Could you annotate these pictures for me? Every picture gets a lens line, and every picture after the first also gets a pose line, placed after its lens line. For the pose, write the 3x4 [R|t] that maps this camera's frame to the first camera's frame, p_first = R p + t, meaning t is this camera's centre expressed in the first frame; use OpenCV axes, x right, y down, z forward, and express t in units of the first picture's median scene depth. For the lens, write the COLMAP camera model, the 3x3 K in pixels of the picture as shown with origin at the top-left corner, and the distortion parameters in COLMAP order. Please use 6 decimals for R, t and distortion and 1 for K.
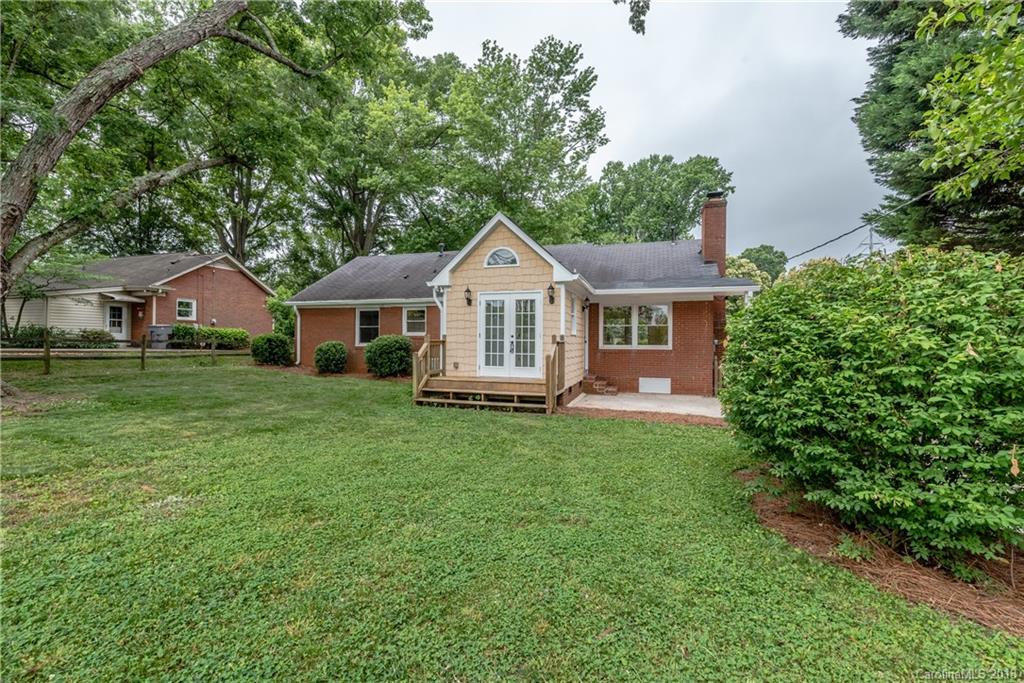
lens RADIAL K [[443.7, 0, 512.0], [0, 443.7, 341.5], [0, 0, 1]] dist [-0.000047, -0.000366]
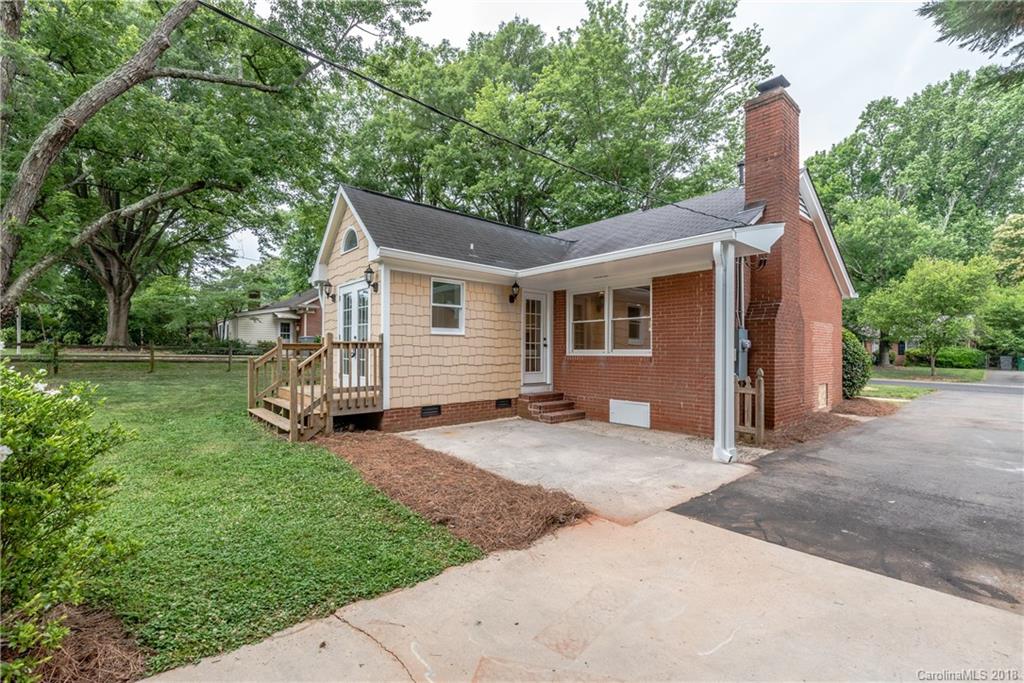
lens RADIAL K [[445.3, 0, 512.2], [0, 445.3, 349.5], [0, 0, 1]] dist [0.000958, 0.000111]
pose [[0.851369, -0.005611, -0.524537, 0.382257], [0.003316, 0.999980, -0.005315, 0.008149], [0.524556, 0.002785, 0.851371, 0.274120]]
